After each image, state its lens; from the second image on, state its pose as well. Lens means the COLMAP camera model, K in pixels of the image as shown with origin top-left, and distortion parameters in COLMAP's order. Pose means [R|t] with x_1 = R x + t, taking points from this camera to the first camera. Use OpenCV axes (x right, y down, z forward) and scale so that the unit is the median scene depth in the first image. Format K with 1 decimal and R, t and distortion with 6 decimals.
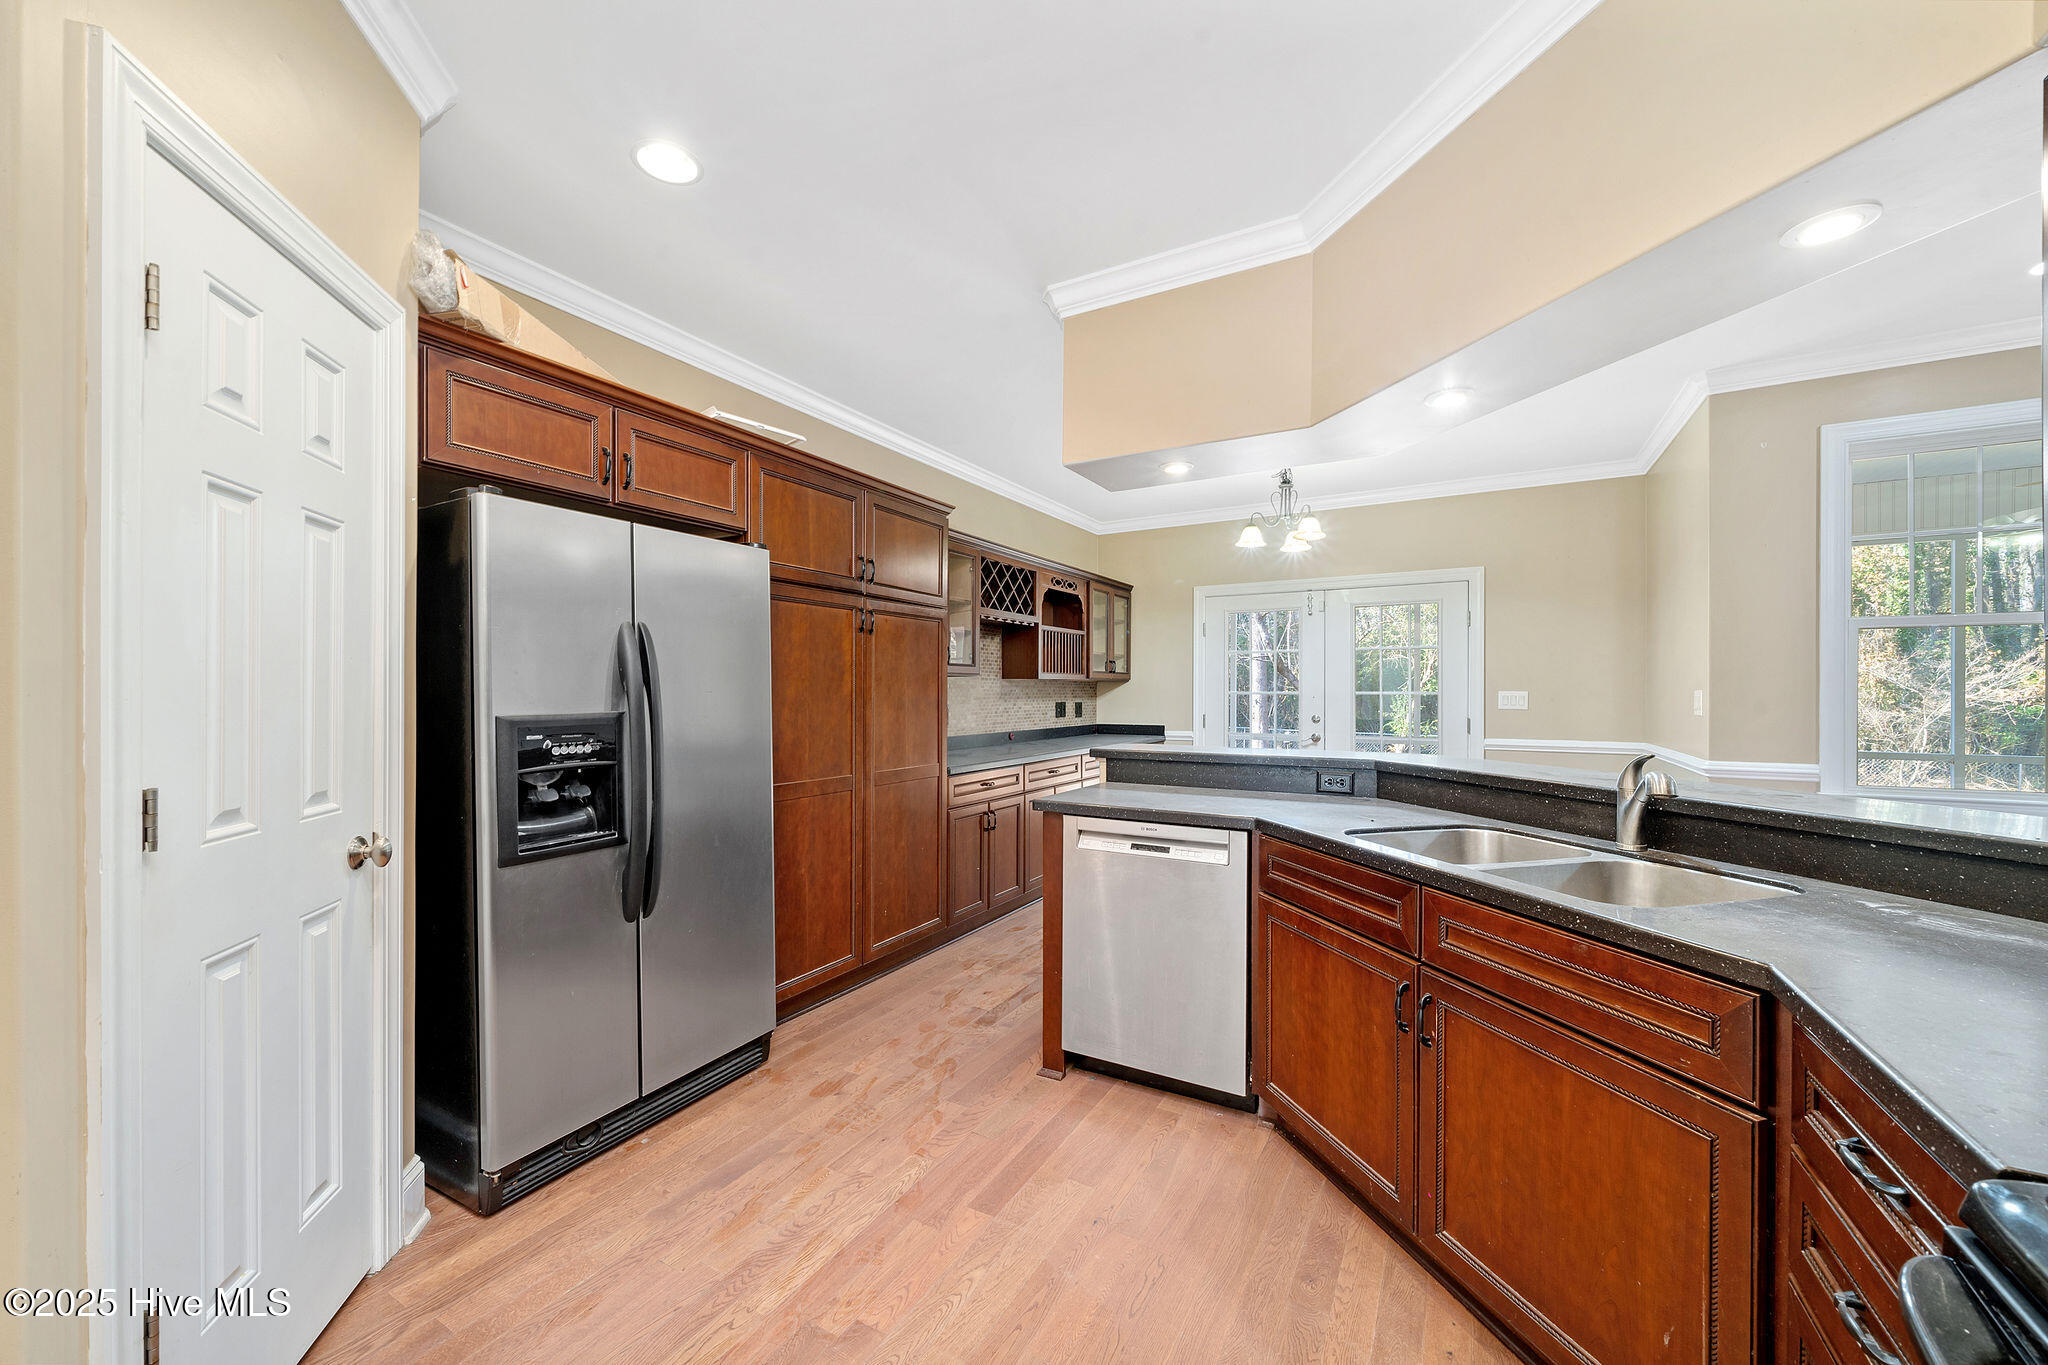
lens RADIAL K [[774.6, 0, 1024.1], [0, 774.6, 686.5], [0, 0, 1]] dist [0.001238, 0.000021]
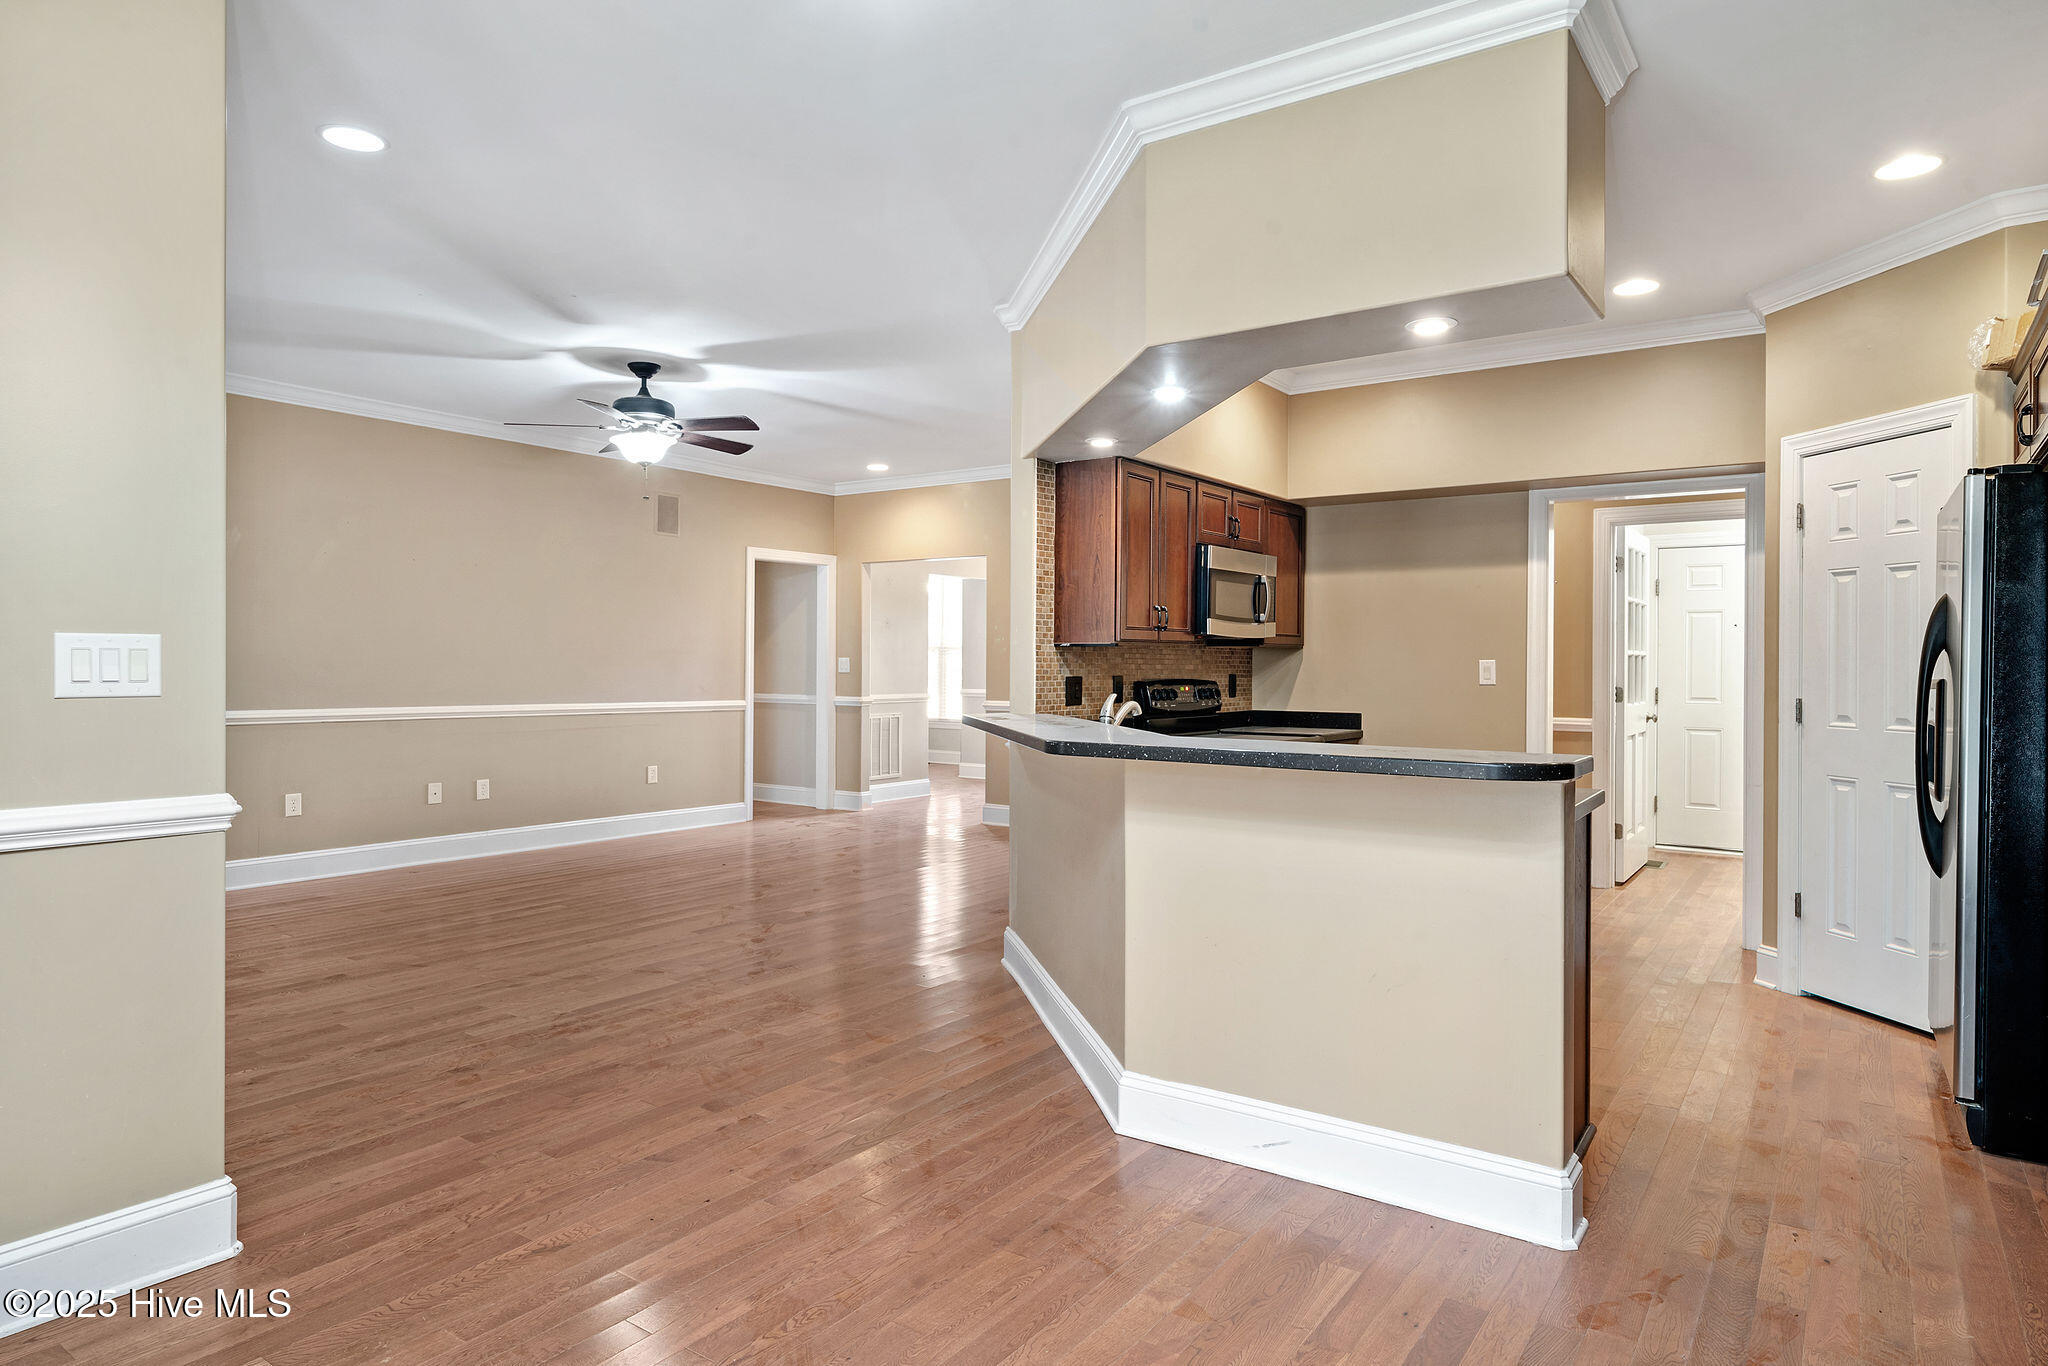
lens RADIAL K [[1199.1, 0, 1022.7], [0, 1199.1, 677.6], [0, 0, 1]] dist [-0.000422, -0.000073]
pose [[-0.996456, -0.012856, 0.083132, 0.566666], [-0.012697, 0.999916, 0.002442, 0.033941], [-0.083157, 0.001378, -0.996536, 2.518256]]
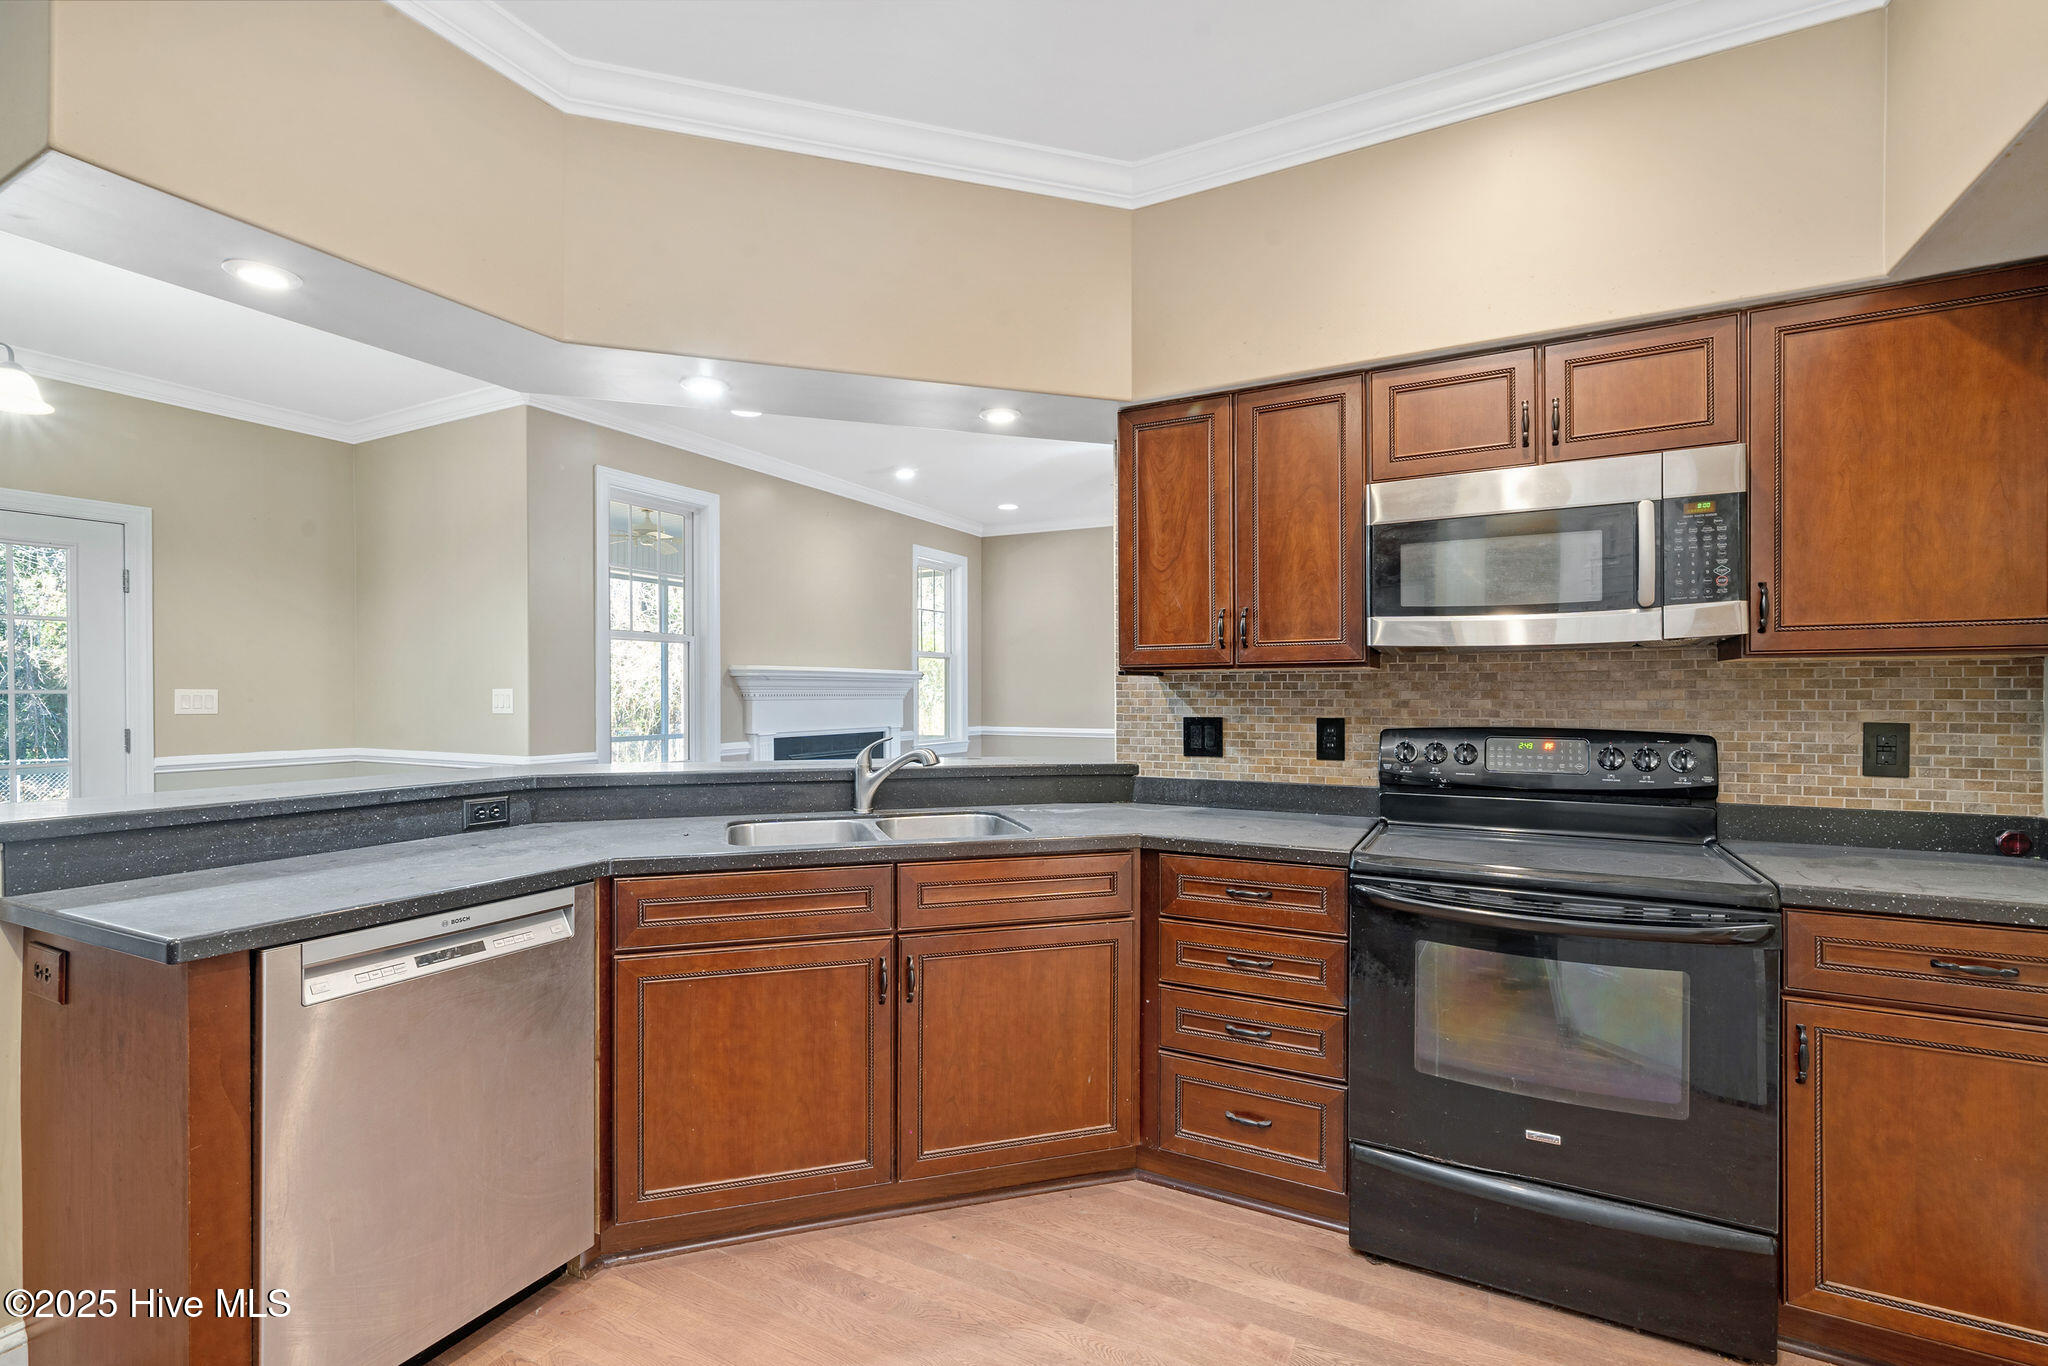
lens RADIAL K [[894.9, 0, 1027.1], [0, 894.9, 693.8], [0, 0, 1]] dist [-0.001766, -0.000125]
pose [[-0.030914, -0.000734, 0.999522, -0.531253], [-0.009218, 0.999957, 0.000449, 0.007082], [-0.999480, -0.009200, -0.030919, 0.586761]]
